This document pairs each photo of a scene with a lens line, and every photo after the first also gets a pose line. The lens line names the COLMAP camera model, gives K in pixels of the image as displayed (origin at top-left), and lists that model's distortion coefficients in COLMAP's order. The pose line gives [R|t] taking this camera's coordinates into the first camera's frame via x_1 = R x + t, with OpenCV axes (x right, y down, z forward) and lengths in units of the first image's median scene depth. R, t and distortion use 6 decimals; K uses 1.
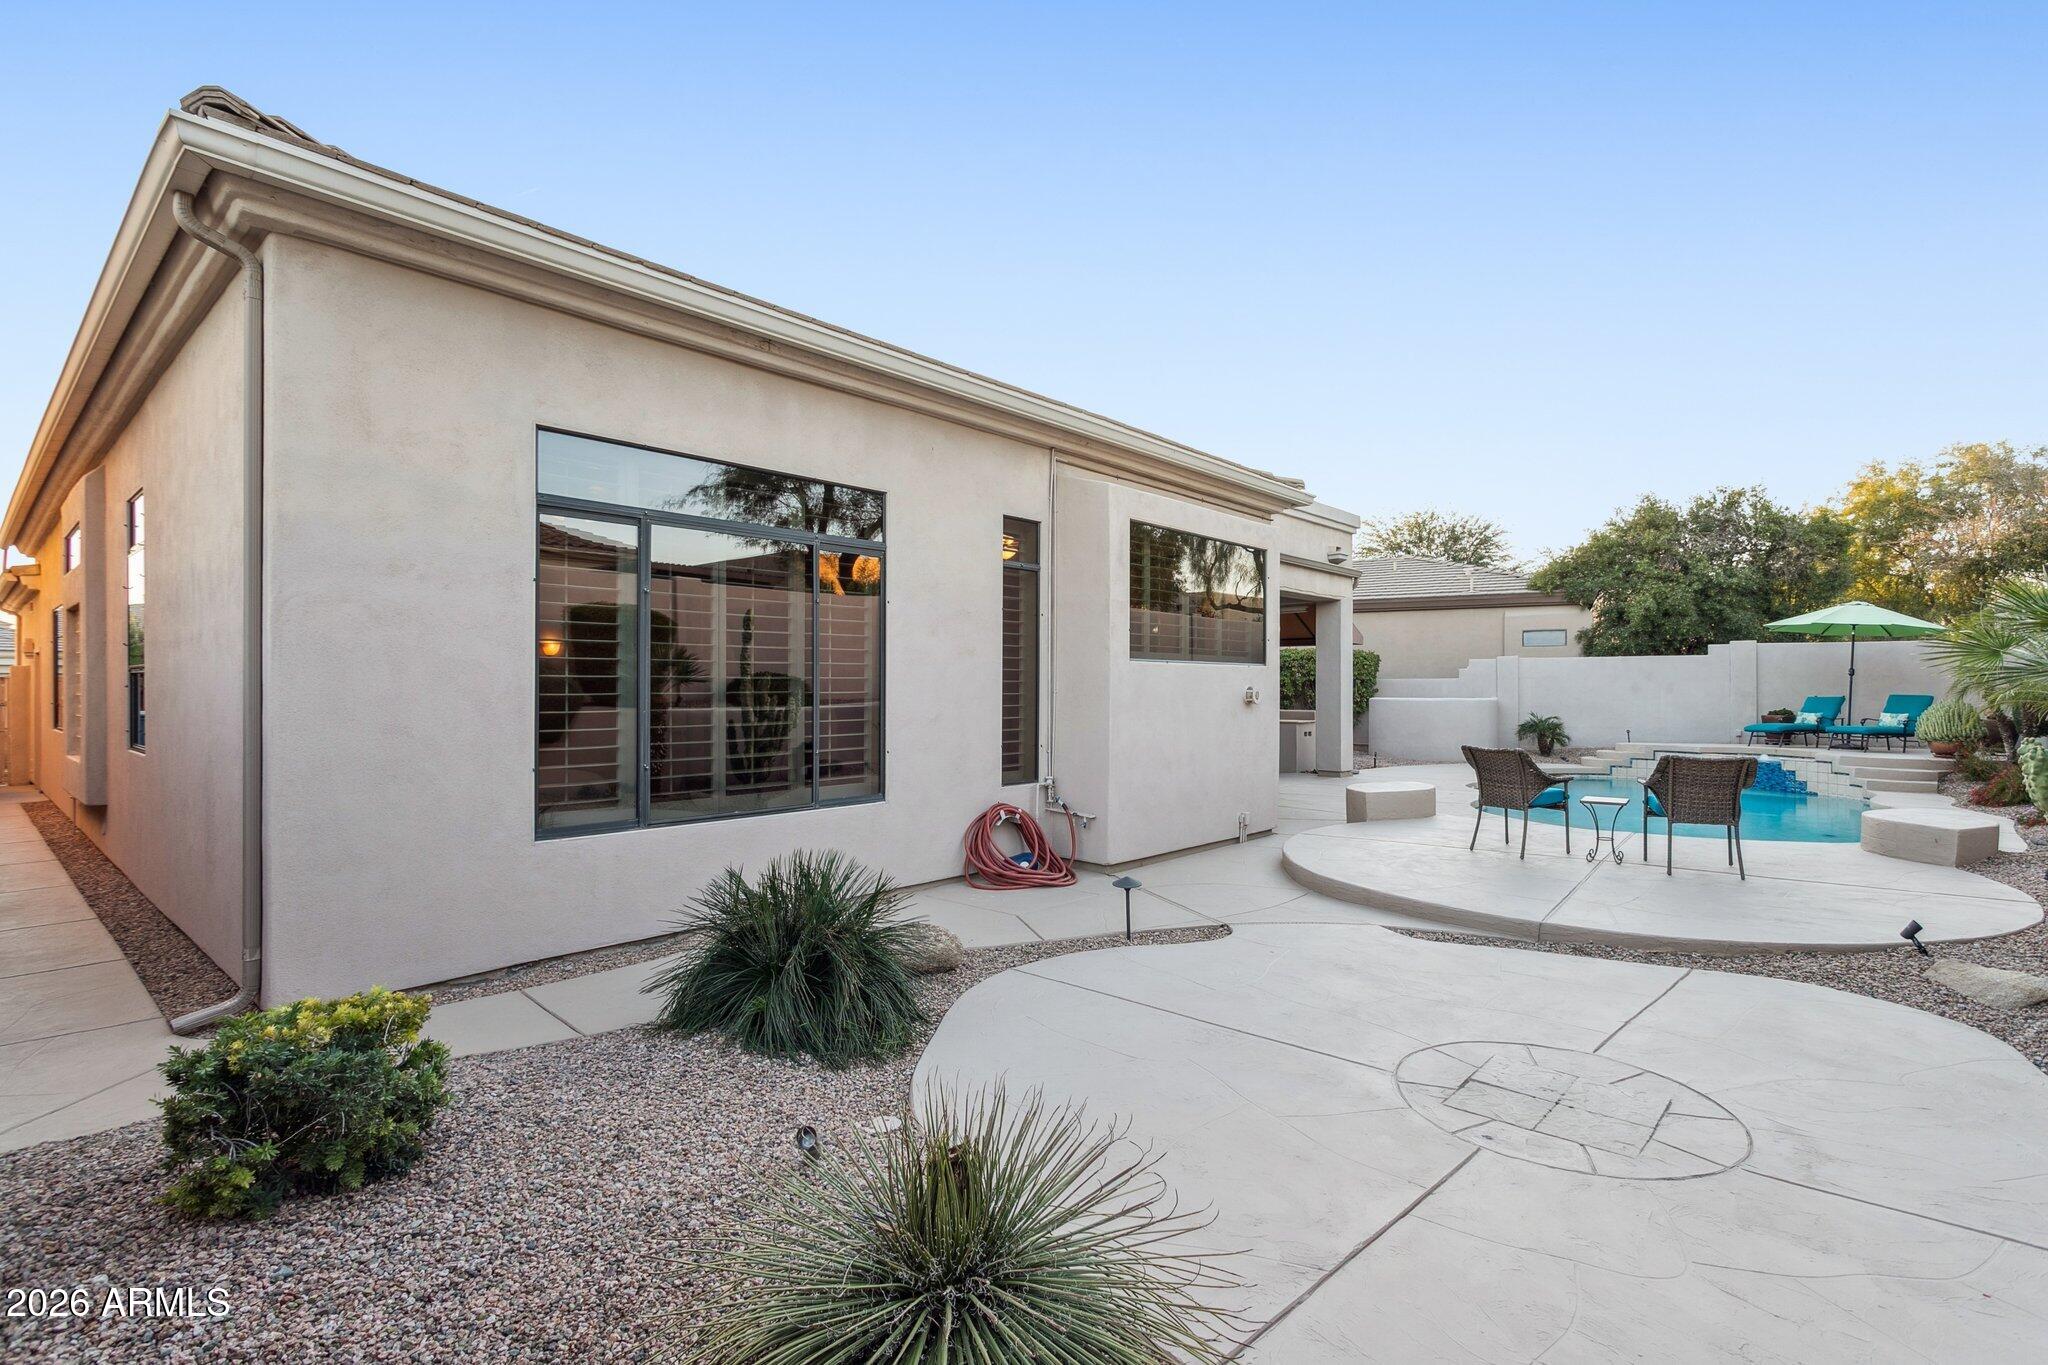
lens RADIAL K [[977.7, 0, 1017.8], [0, 977.7, 686.5], [0, 0, 1]] dist [0.001061, -0.000561]
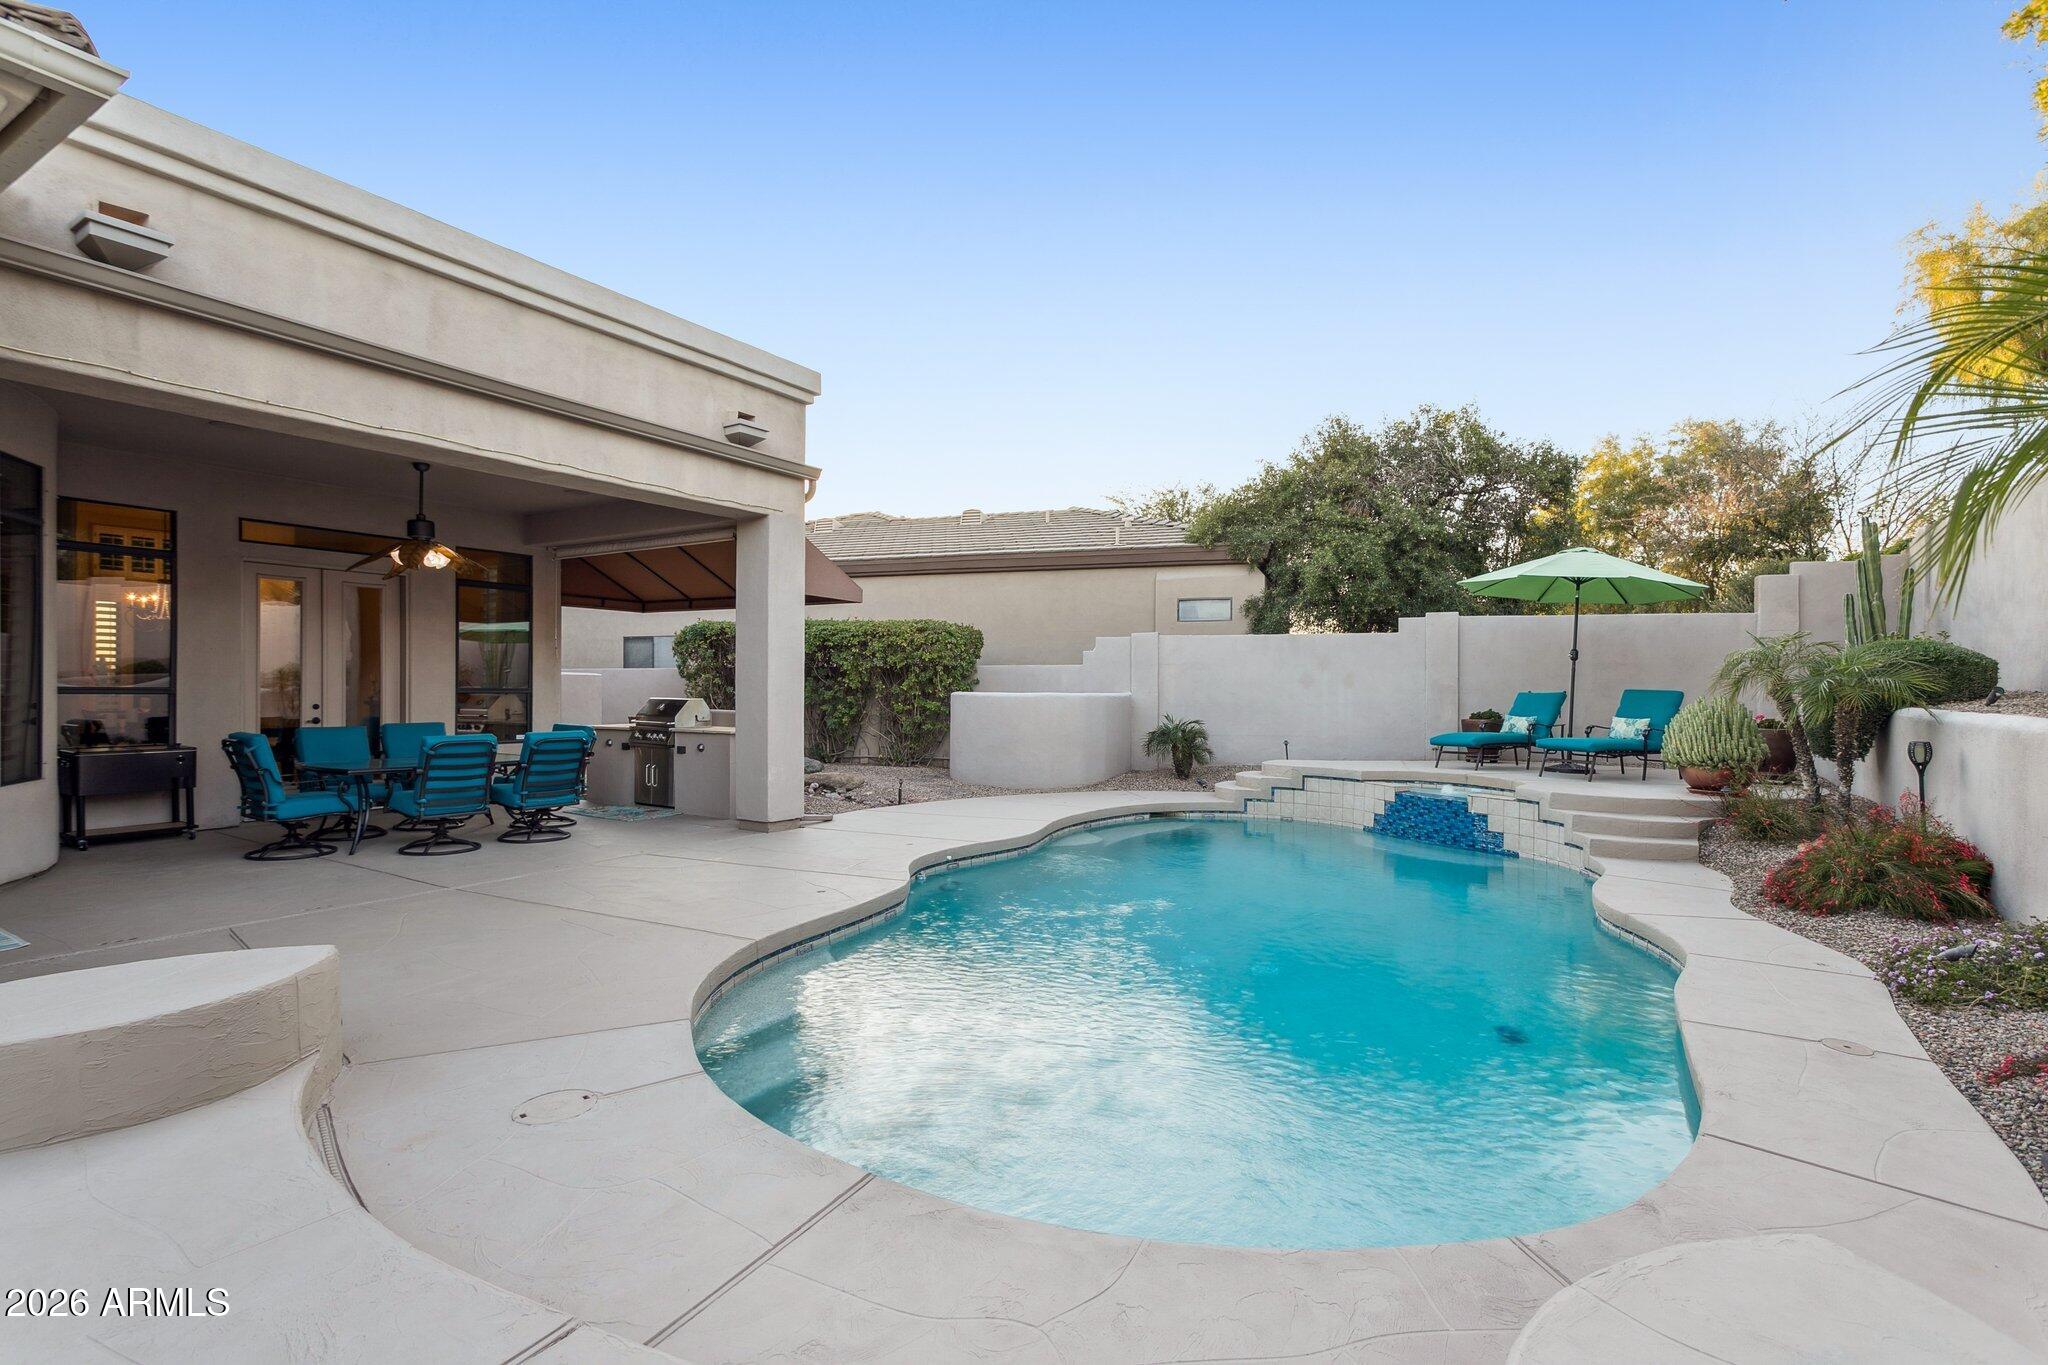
lens RADIAL K [[977.7, 0, 1029.6], [0, 977.7, 684.0], [0, 0, 1]] dist [0.001061, -0.000561]
pose [[0.983028, 0.006752, 0.183332, 0.317222], [-0.007057, 0.999975, 0.001012, 0.005718], [-0.183321, -0.002288, 0.983051, 0.358803]]
